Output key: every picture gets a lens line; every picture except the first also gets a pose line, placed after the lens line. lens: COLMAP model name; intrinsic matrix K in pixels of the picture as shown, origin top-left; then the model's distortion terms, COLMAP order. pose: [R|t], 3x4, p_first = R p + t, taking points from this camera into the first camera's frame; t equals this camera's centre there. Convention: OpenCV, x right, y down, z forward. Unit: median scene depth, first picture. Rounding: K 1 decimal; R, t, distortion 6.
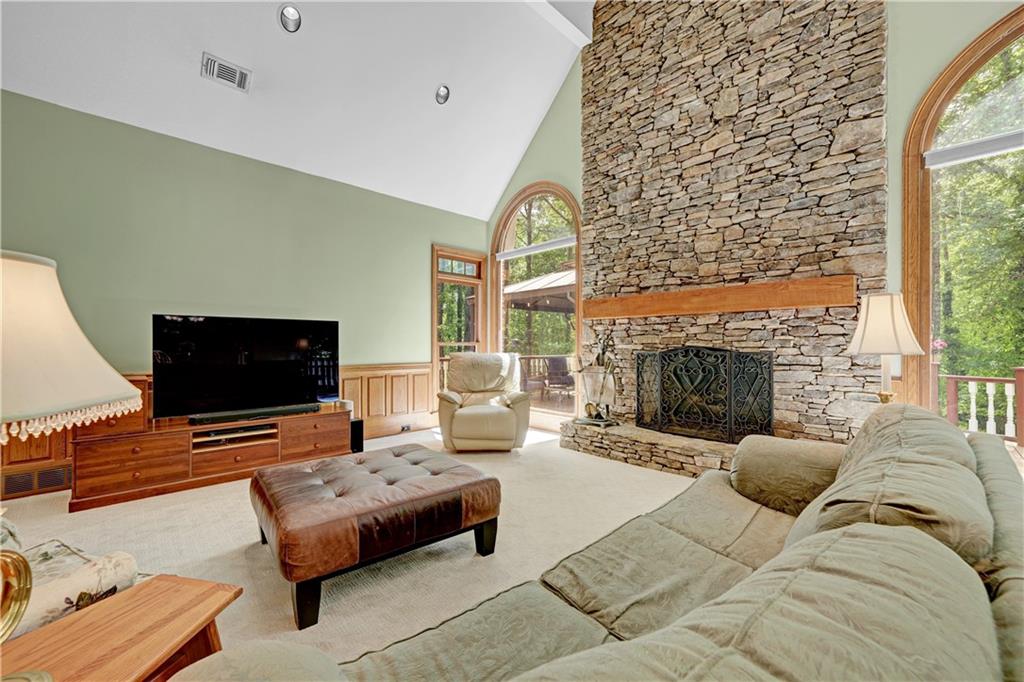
lens RADIAL K [[417.1, 0, 507.8], [0, 417.1, 343.5], [0, 0, 1]] dist [0.000221, -0.000056]
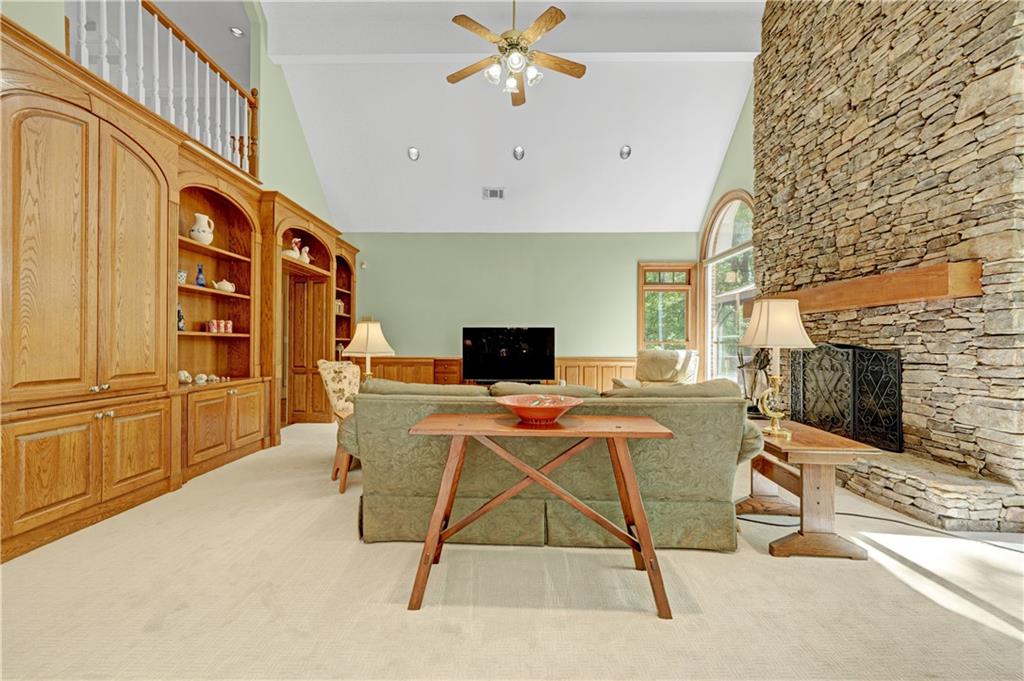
lens RADIAL K [[416.2, 0, 495.9], [0, 416.2, 341.8], [0, 0, 1]] dist [-0.000350, 0.004186]
pose [[0.698901, -0.002895, -0.715213, 0.609870], [-0.001694, 0.999982, -0.005704, 0.009532], [0.715217, 0.005198, 0.698884, -0.251748]]
